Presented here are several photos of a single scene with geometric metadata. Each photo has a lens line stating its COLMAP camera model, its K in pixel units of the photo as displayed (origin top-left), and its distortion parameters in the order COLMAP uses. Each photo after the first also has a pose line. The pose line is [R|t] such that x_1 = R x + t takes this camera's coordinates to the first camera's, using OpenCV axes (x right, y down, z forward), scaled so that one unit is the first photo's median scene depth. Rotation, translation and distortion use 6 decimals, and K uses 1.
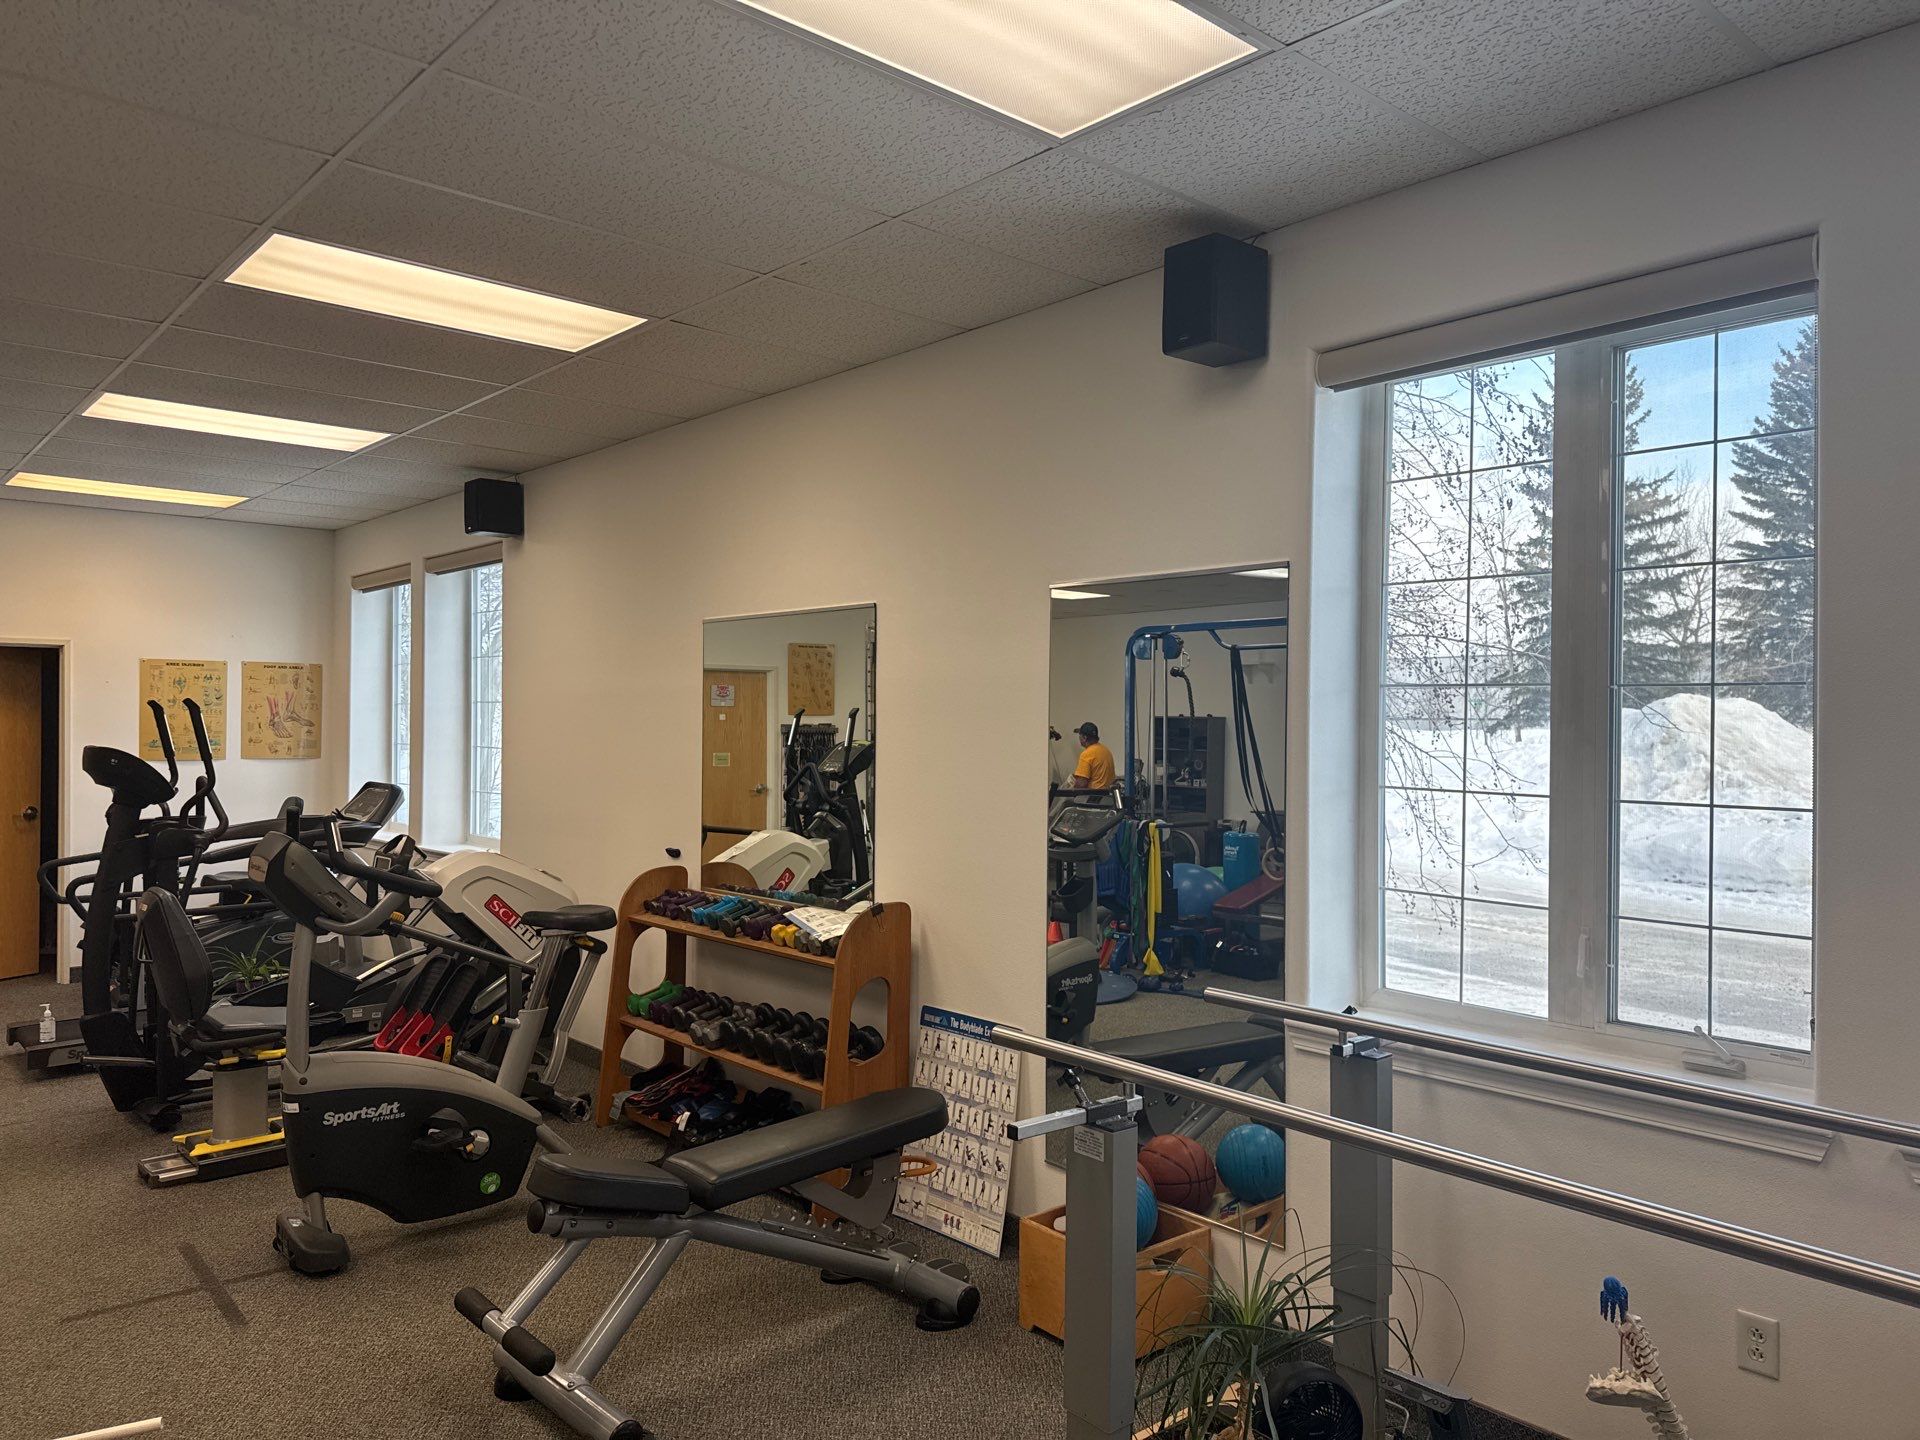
lens RADIAL K [[1354.1, 0, 960.0], [0, 1354.1, 720.0], [0, 0, 1]] dist [-0.030757, 0.002592]
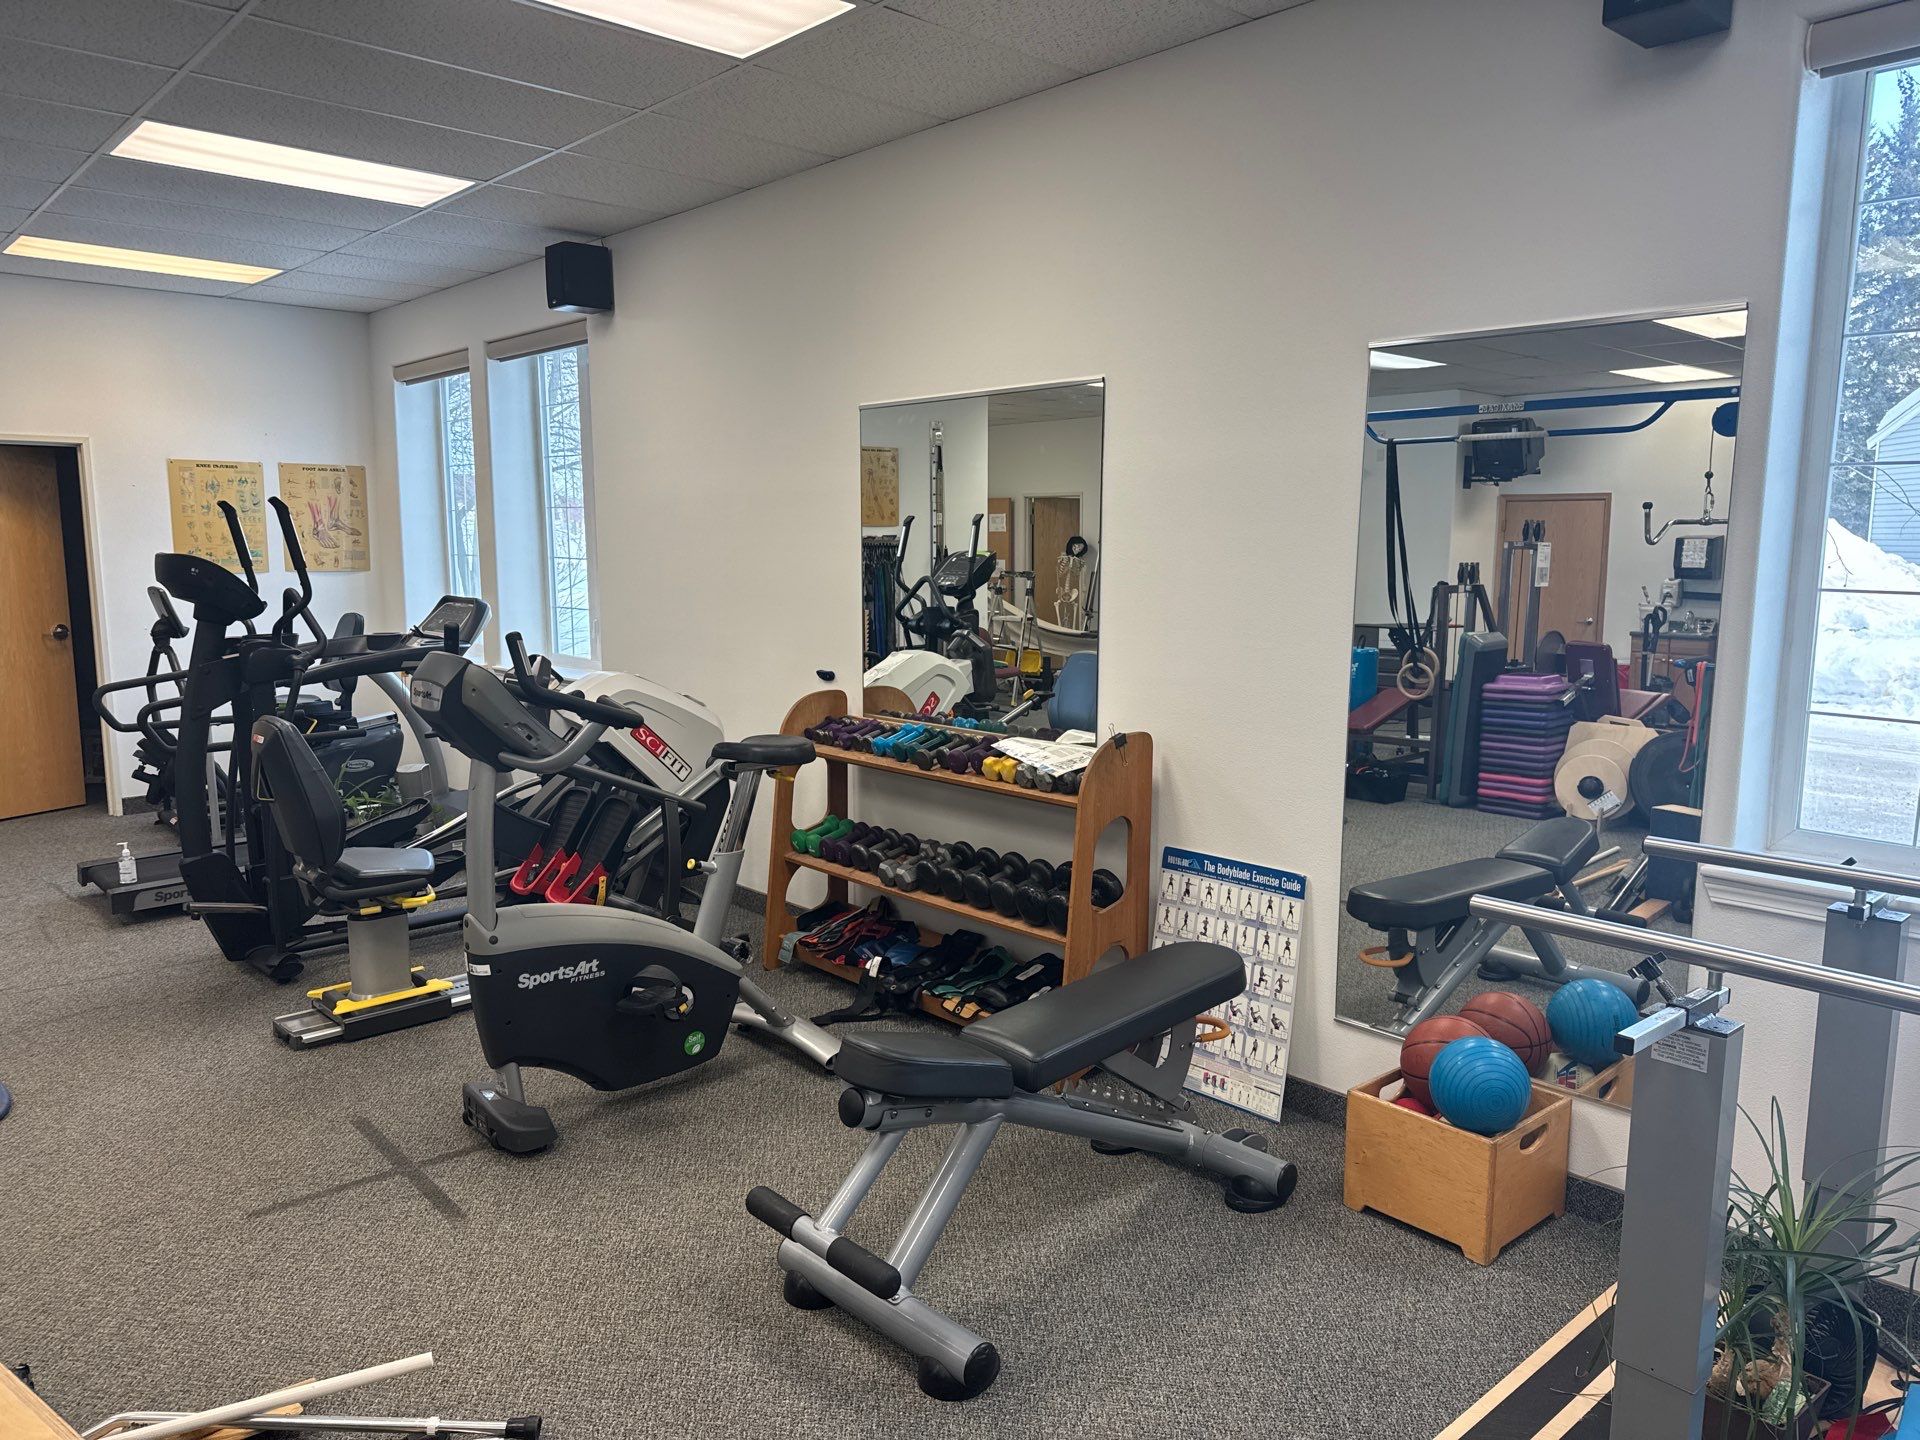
lens RADIAL K [[1373.9, 0, 1040.7], [0, 1373.9, 777.0], [0, 0, 1]] dist [0.054789, -0.101990]
pose [[0.999702, -0.000029, 0.024414, -0.124742], [-0.004171, 0.985093, 0.171971, 0.007815], [-0.024055, -0.172022, 0.984799, 0.101840]]
